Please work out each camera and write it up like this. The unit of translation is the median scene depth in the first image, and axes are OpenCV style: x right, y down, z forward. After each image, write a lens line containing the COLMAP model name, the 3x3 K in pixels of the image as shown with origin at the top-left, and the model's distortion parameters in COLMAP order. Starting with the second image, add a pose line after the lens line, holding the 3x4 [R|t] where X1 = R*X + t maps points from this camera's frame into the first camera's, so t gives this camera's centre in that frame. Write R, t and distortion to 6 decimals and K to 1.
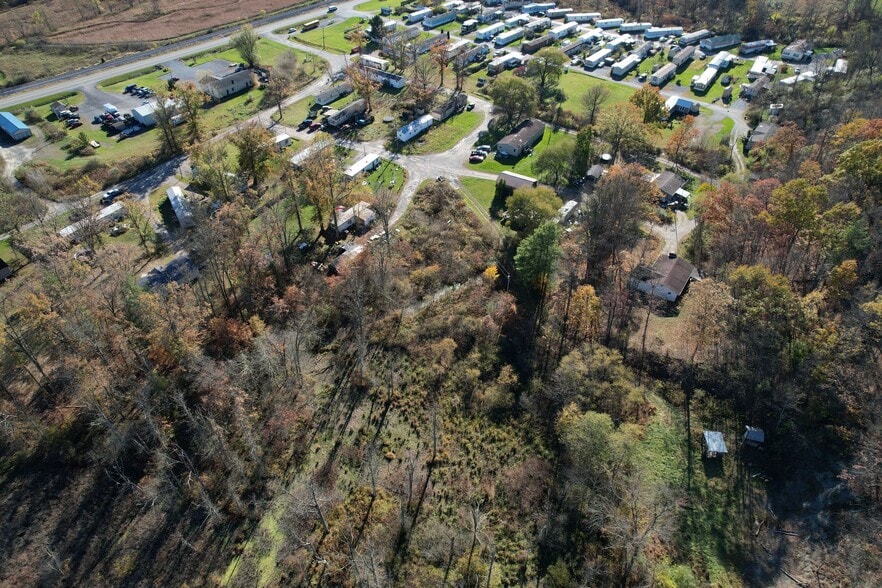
lens RADIAL K [[574.5, 0, 441.0], [0, 574.5, 294.0], [0, 0, 1]] dist [-0.074729, 0.070423]
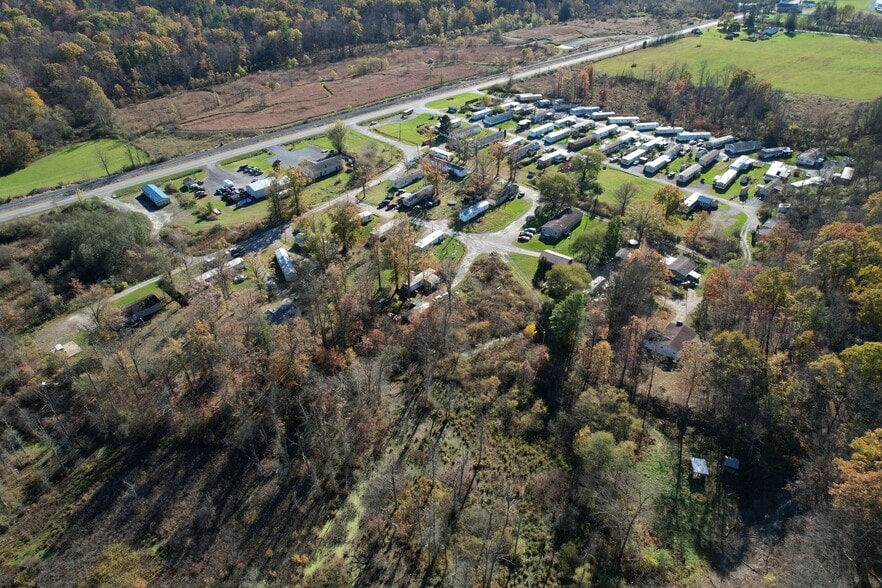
lens RADIAL K [[574.5, 0, 441.0], [0, 574.5, 294.0], [0, 0, 1]] dist [-0.074729, 0.070423]
pose [[0.995271, 0.054744, -0.080240, -0.010451], [-0.064275, 0.990513, -0.121464, 0.046047], [0.072829, 0.126047, 0.989347, -0.238243]]
